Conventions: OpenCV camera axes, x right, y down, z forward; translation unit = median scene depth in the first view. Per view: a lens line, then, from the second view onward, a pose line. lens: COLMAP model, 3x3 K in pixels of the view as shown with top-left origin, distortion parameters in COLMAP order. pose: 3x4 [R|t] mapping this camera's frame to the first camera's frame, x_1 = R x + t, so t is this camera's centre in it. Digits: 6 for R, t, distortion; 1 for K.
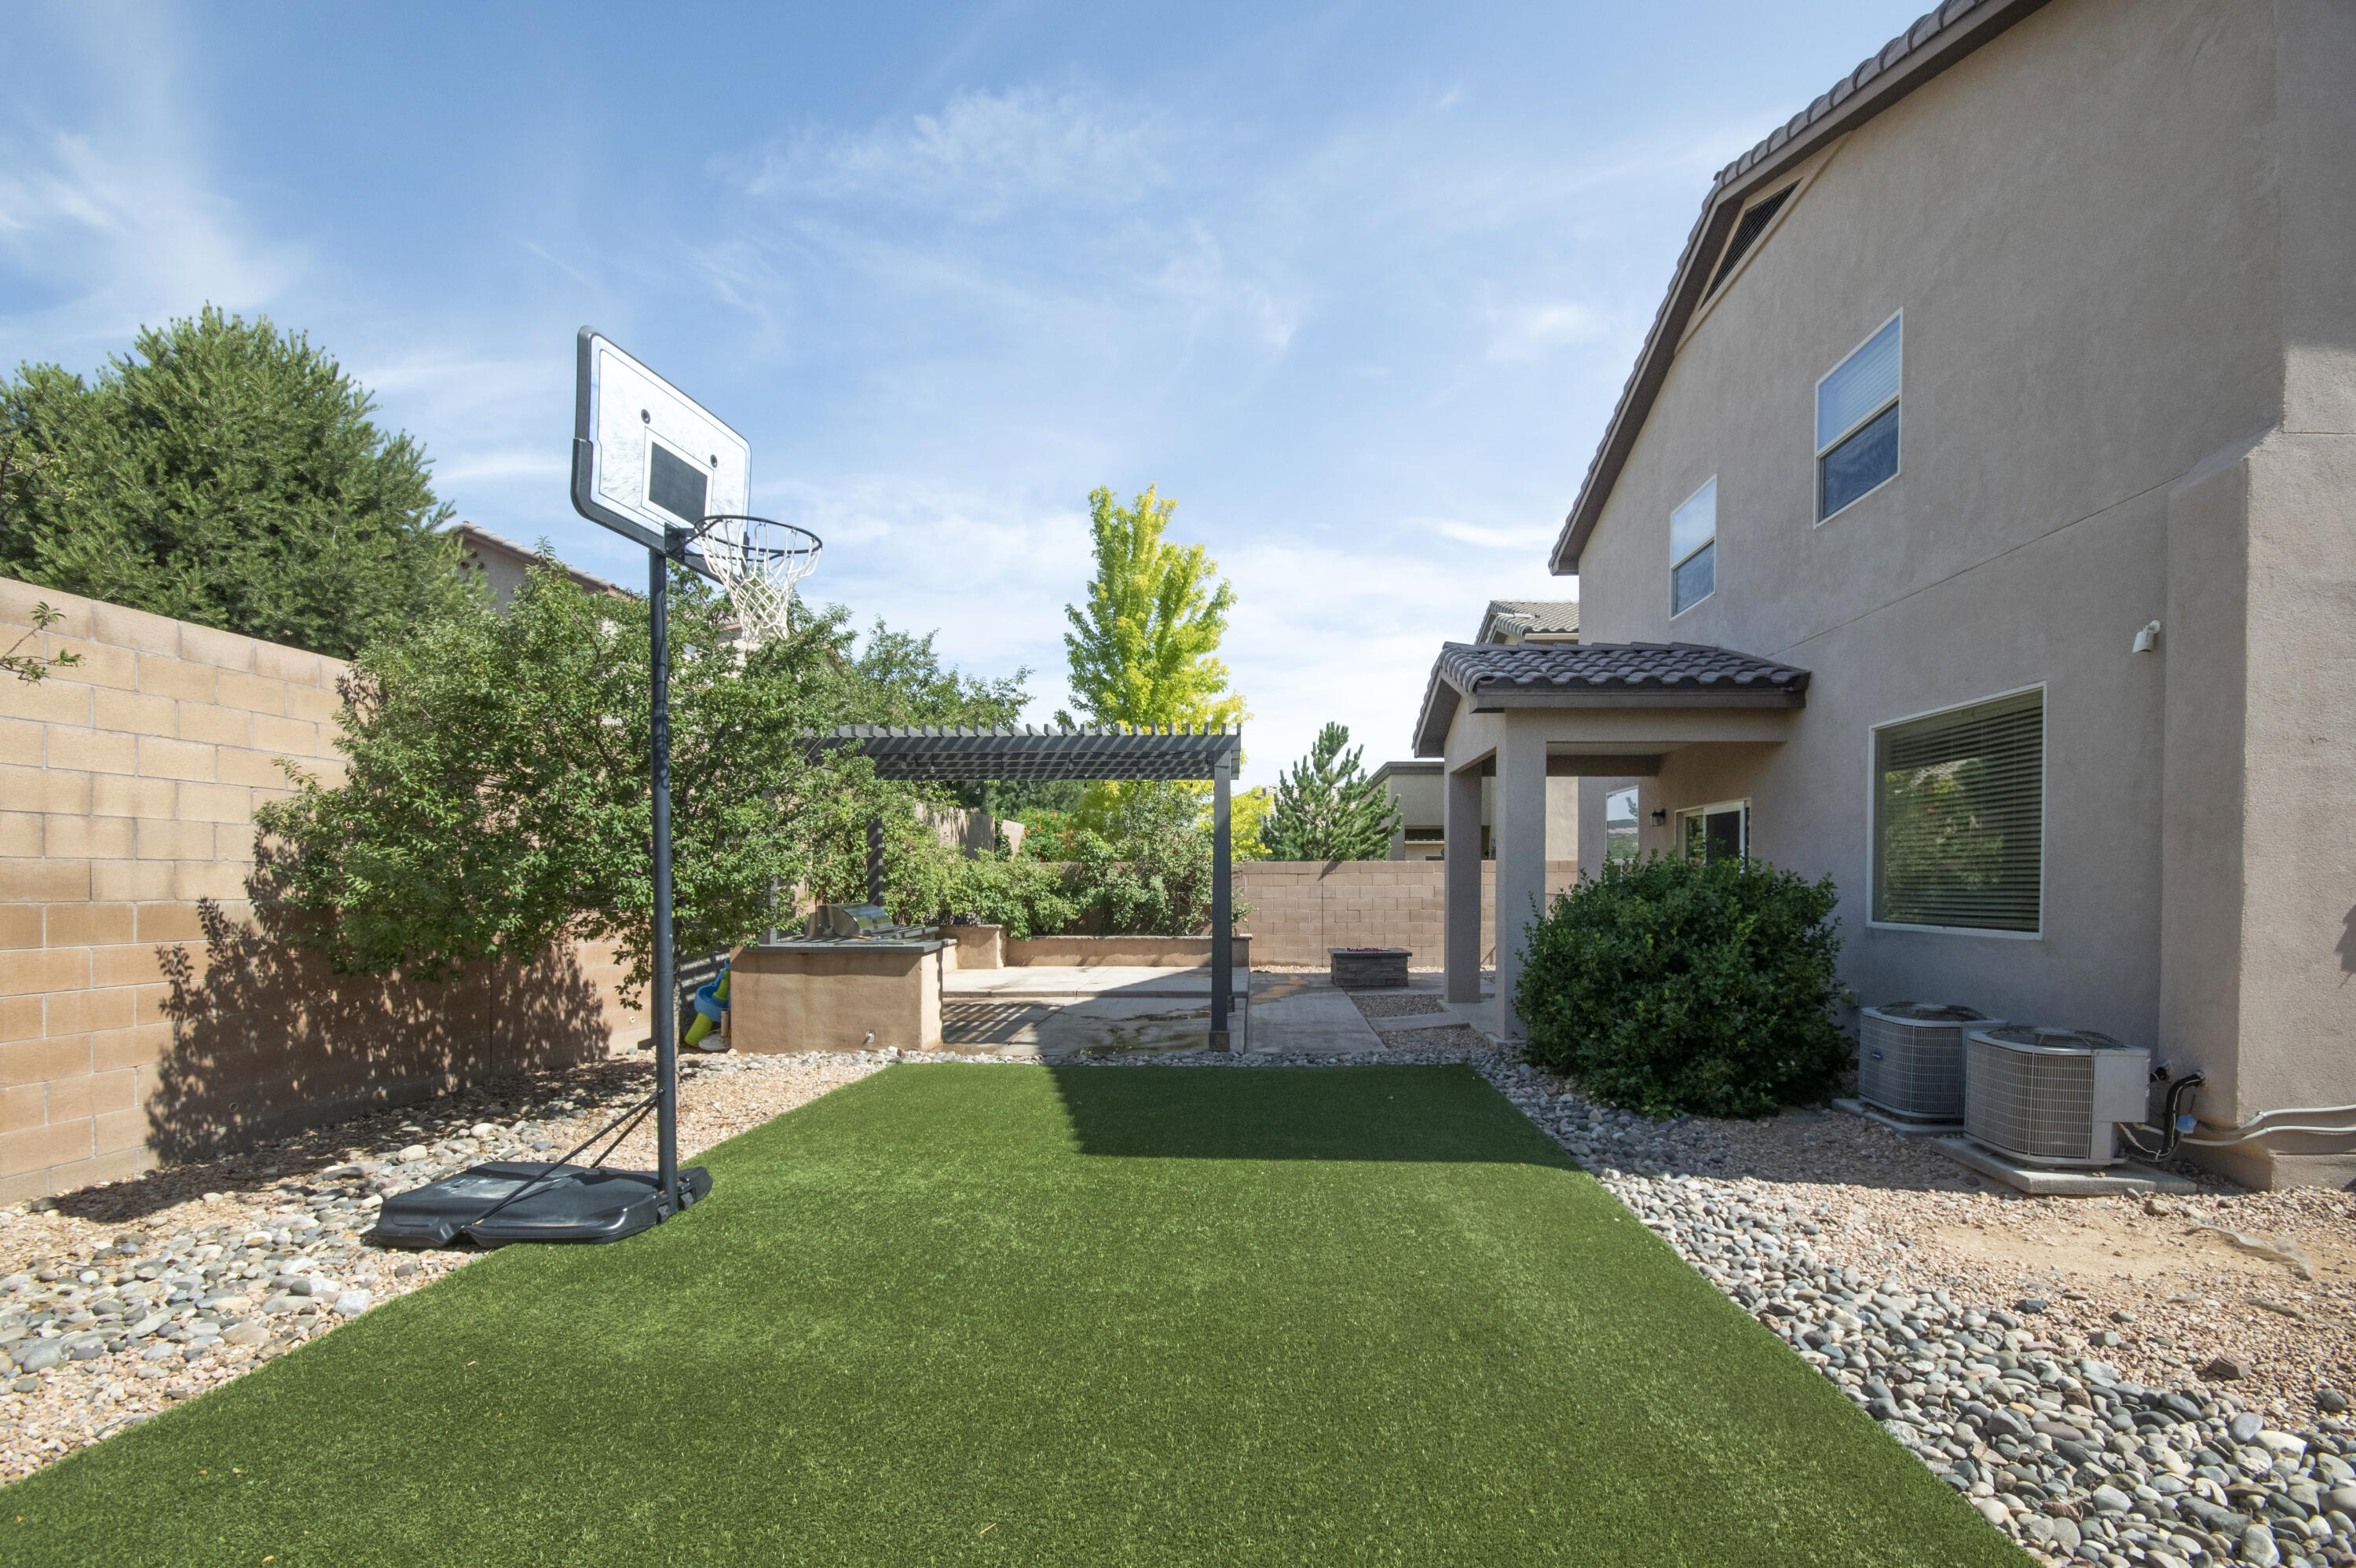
lens RADIAL K [[1087.4, 0, 1229.3], [0, 1087.4, 888.9], [0, 0, 1]] dist [-0.008445, -0.001020]
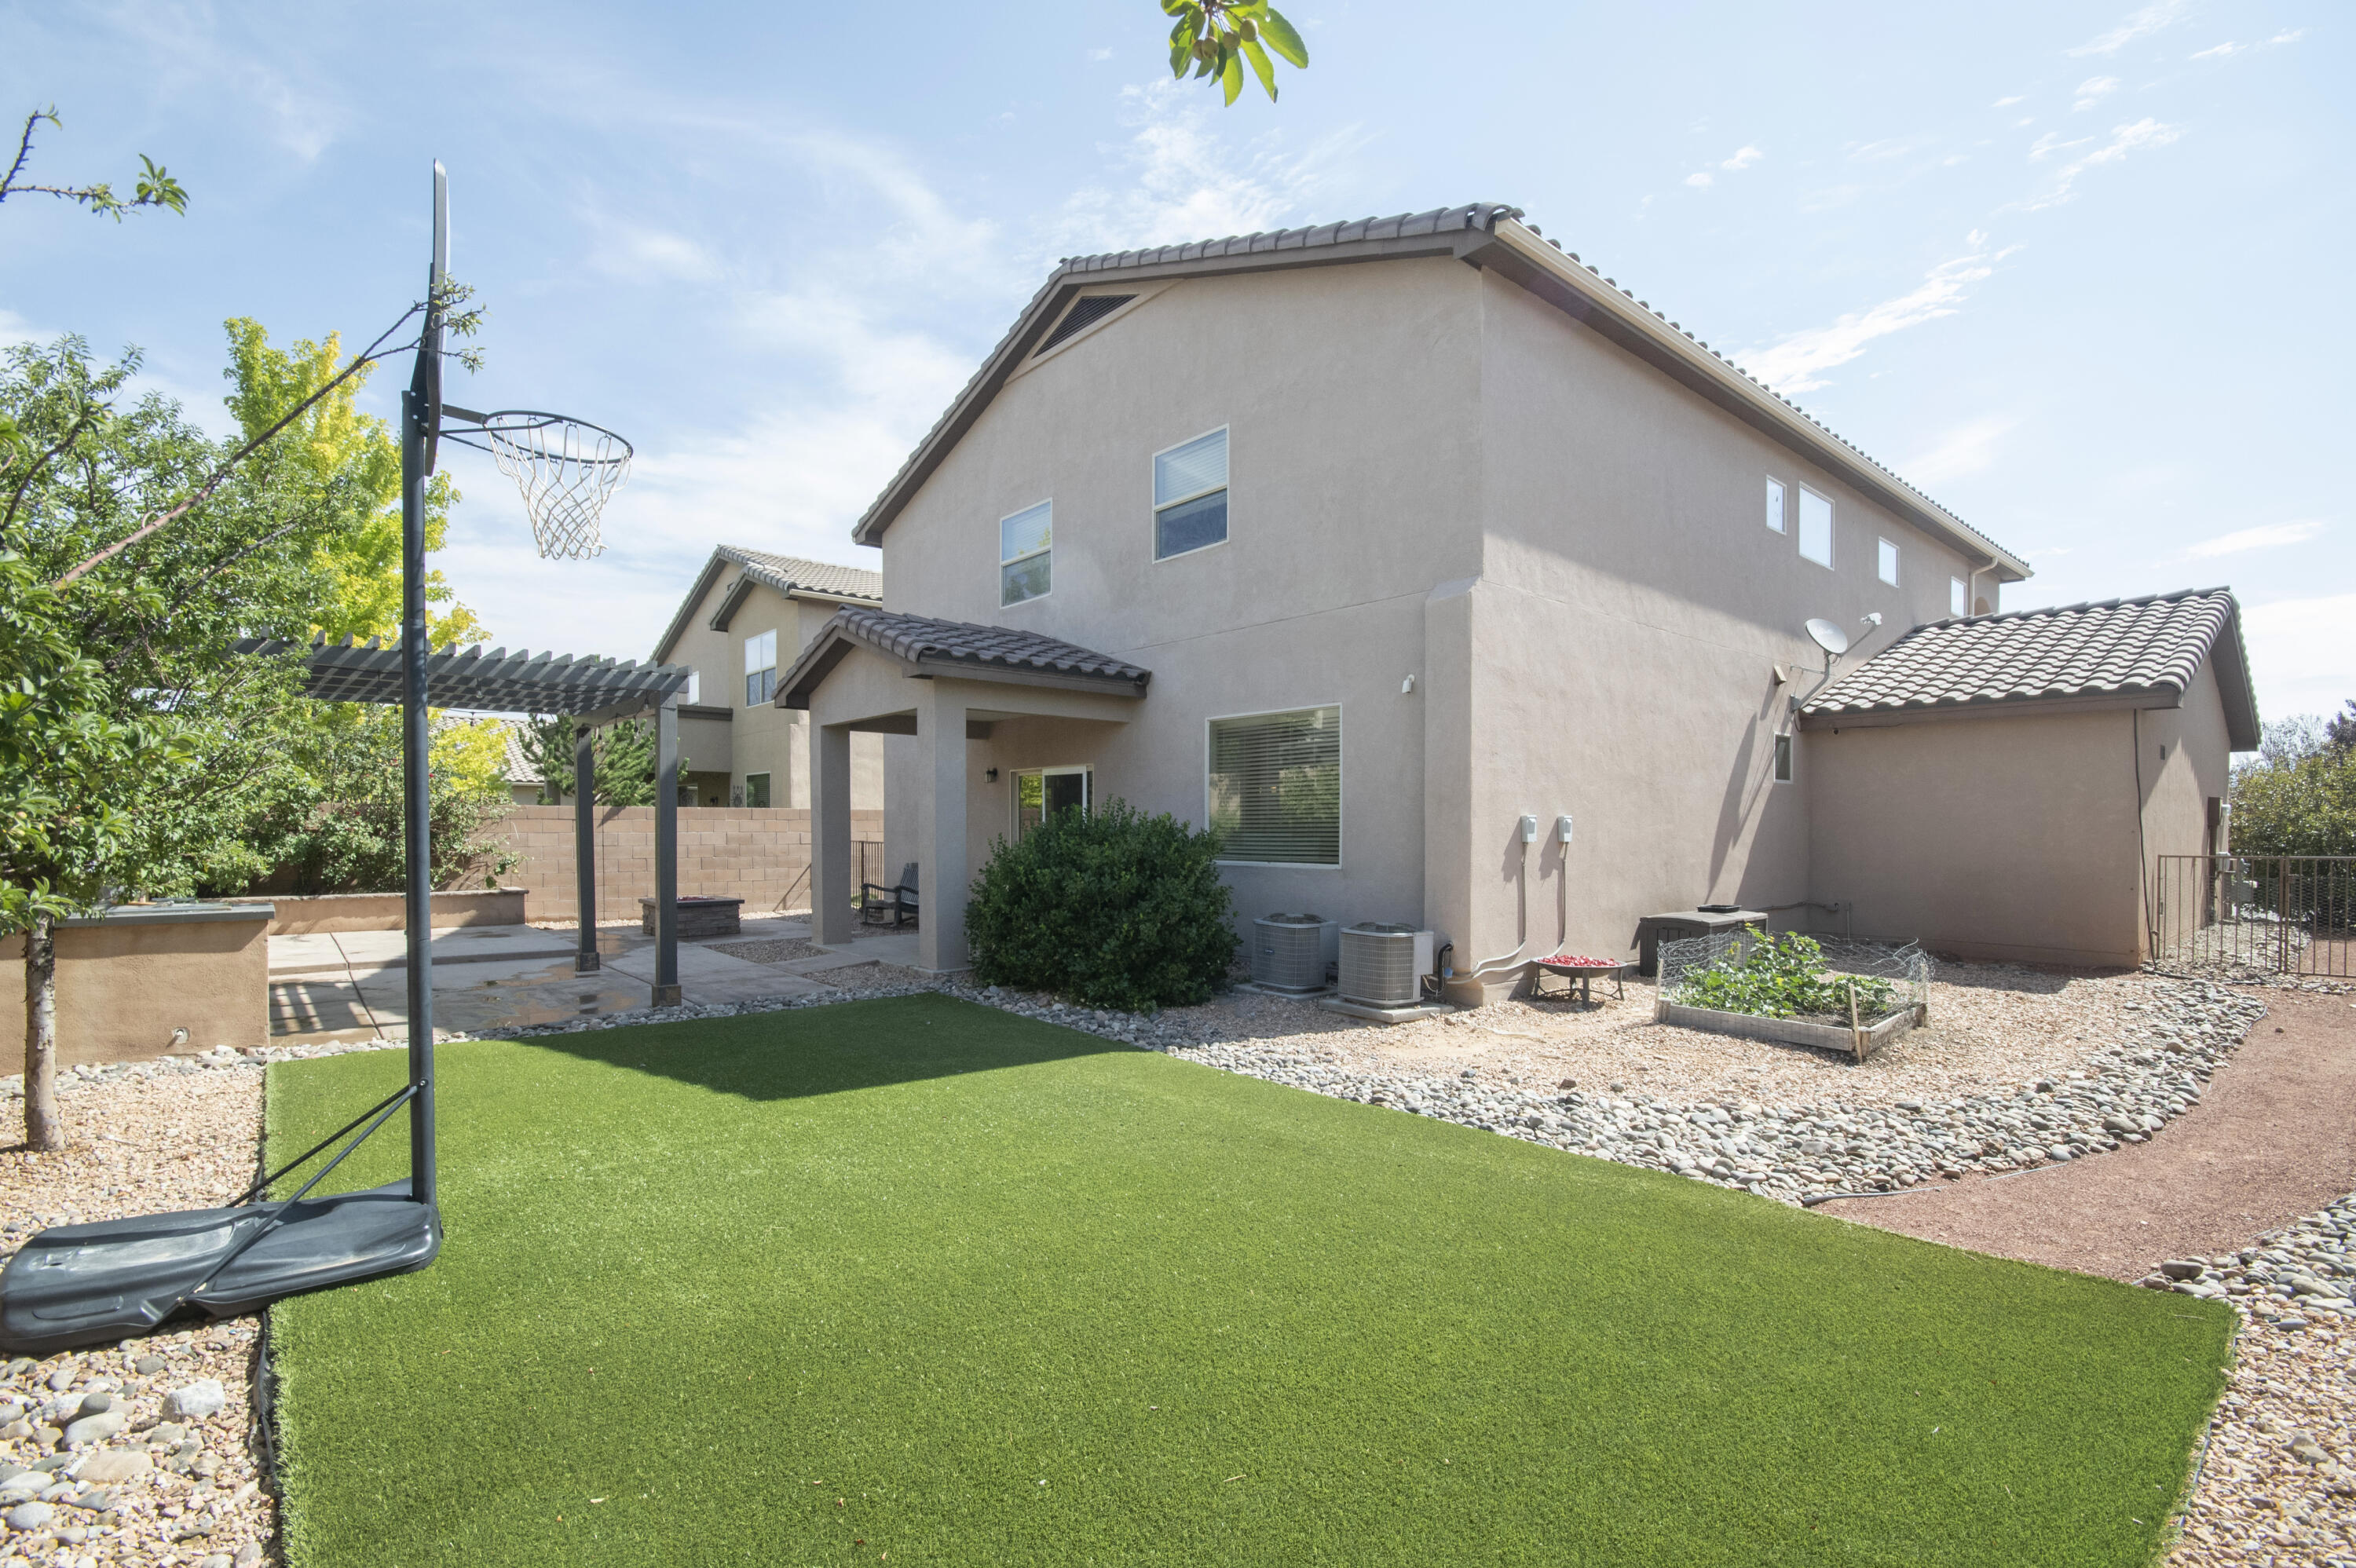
lens RADIAL K [[1063.8, 0, 1171.3], [0, 1063.8, 836.6], [0, 0, 1]] dist [-0.017193, -0.000009]
pose [[0.749517, -0.000964, 0.661984, -0.402581], [0.000434, 0.999999, 0.000965, -0.000667], [-0.661985, -0.000436, 0.749517, 0.015868]]
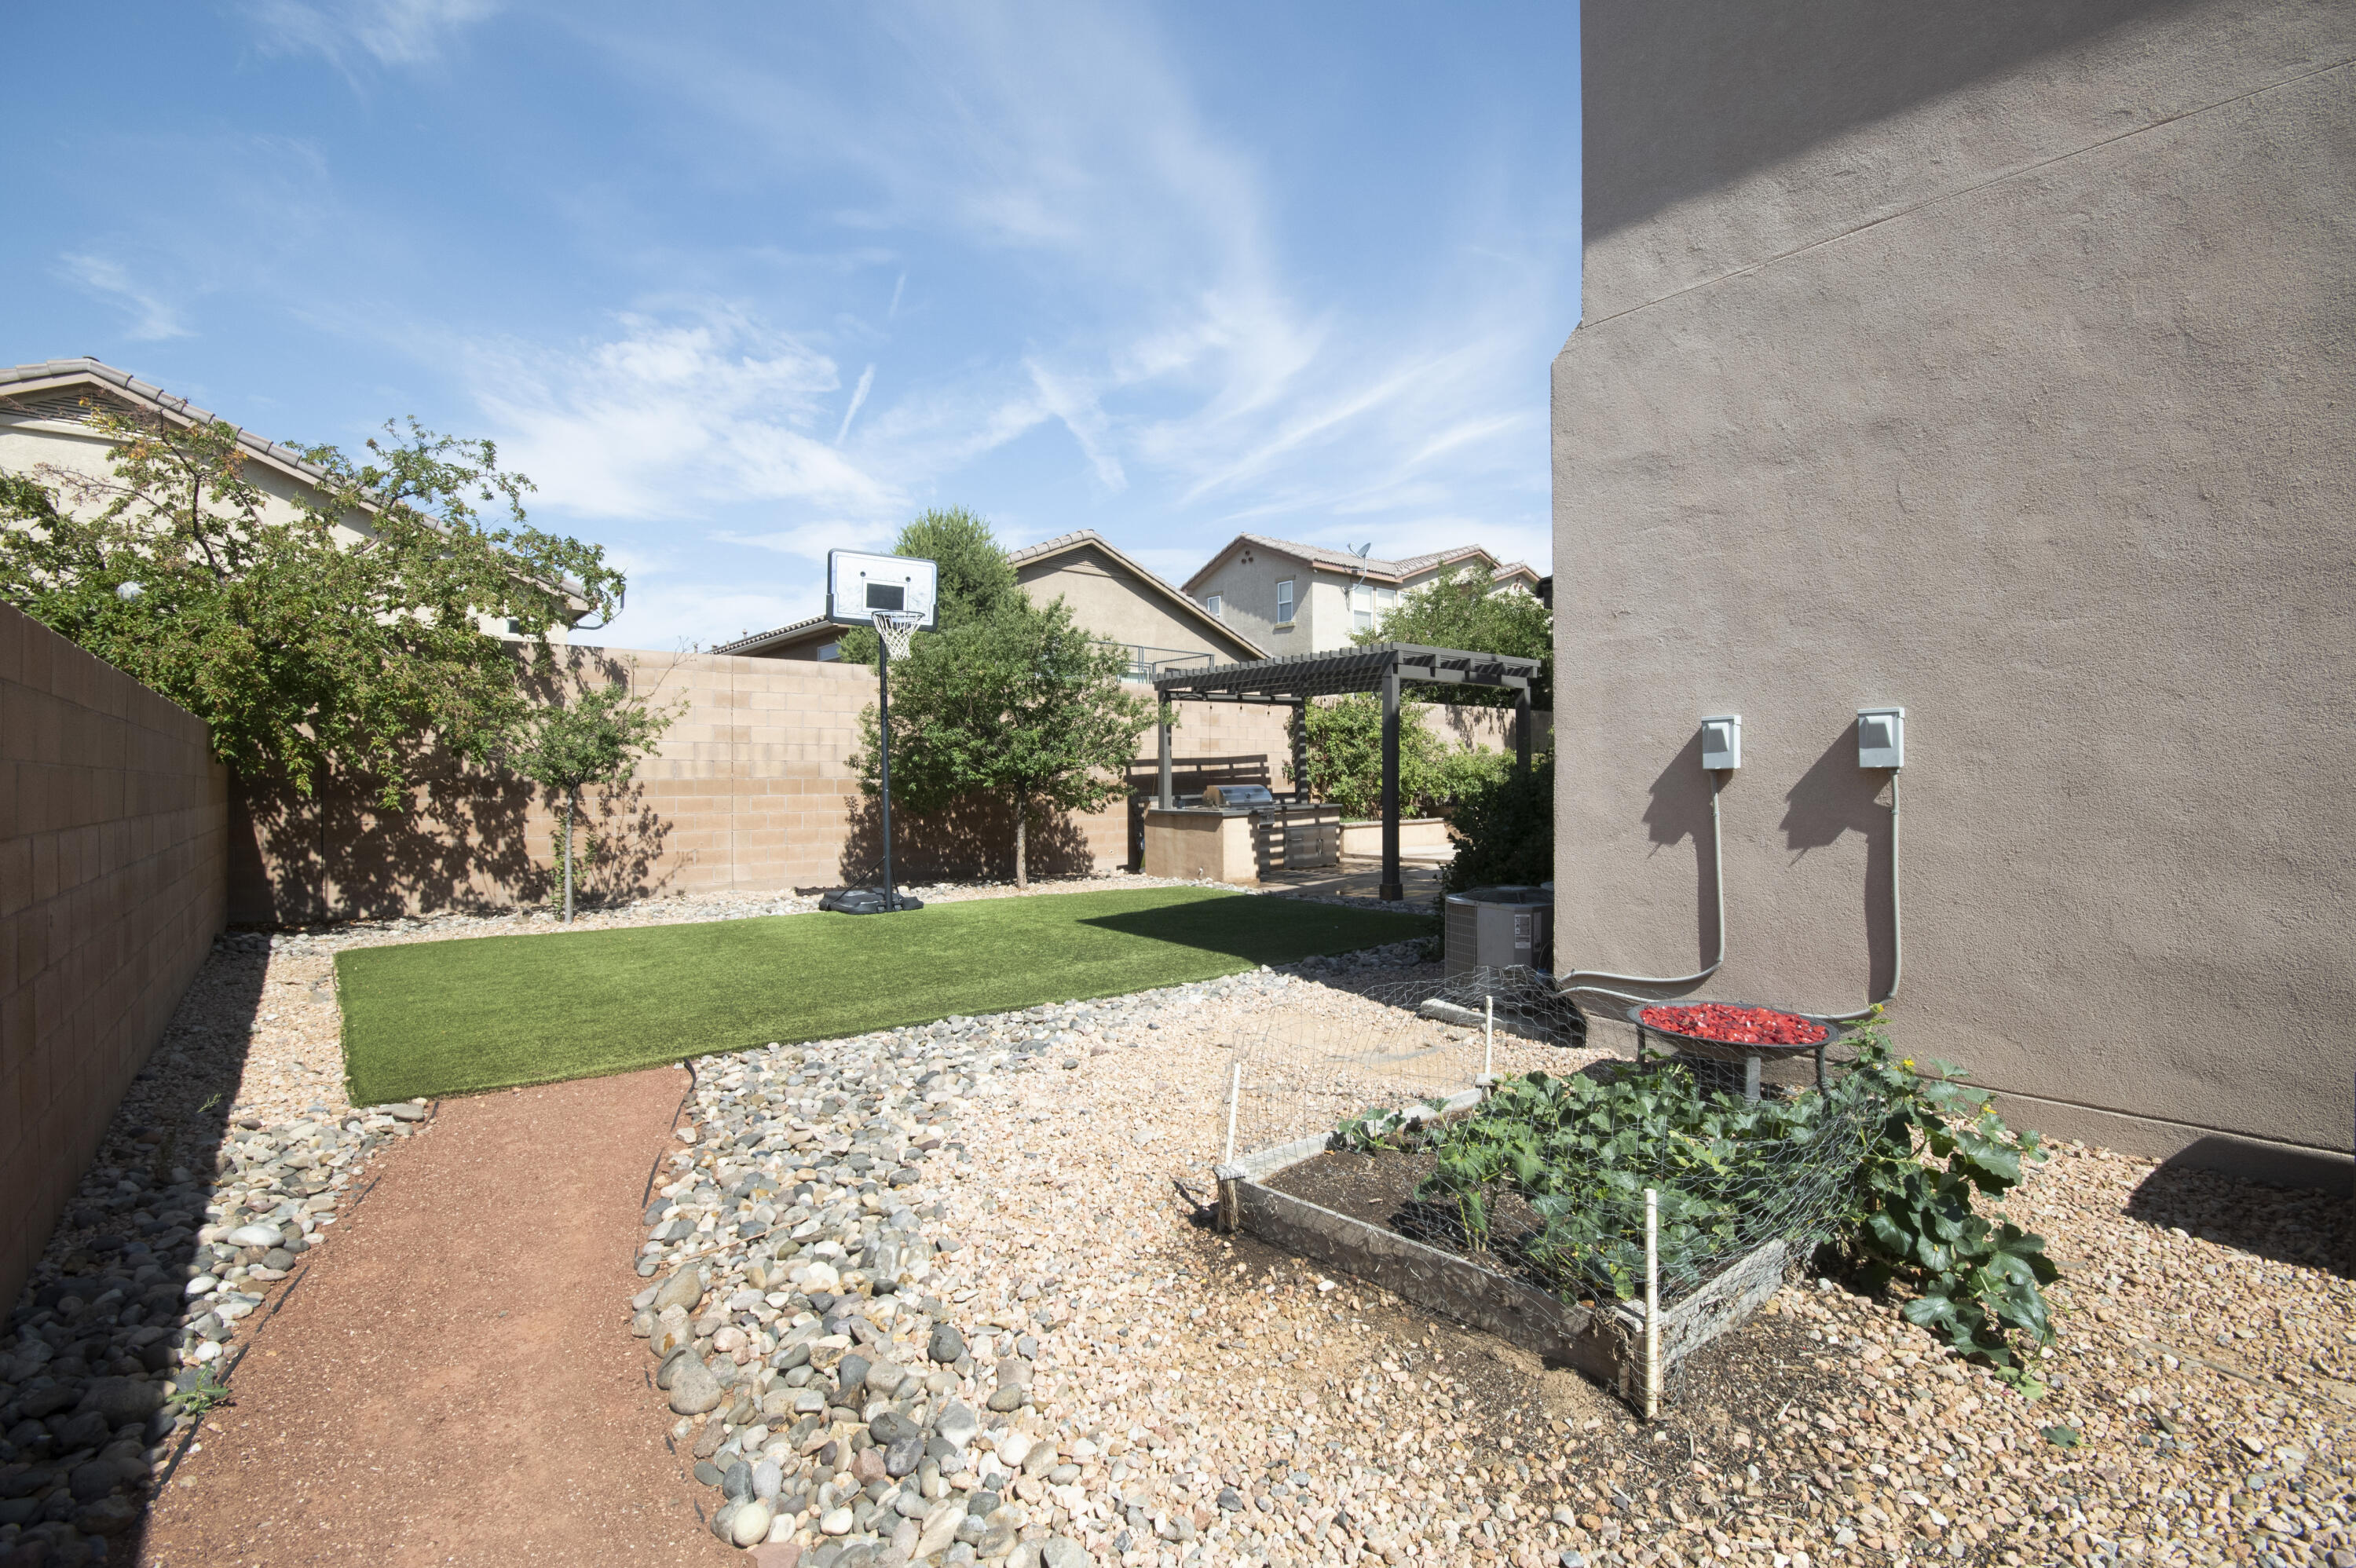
lens RADIAL K [[1057.7, 0, 1178.0], [0, 1057.7, 784.0], [0, 0, 1]] dist [-0.002996, -0.000256]
pose [[0.637878, 0.002787, -0.770132, 1.060563], [-0.004544, 0.999990, -0.000144, 0.017990], [0.770124, 0.003591, 0.637884, 0.023743]]
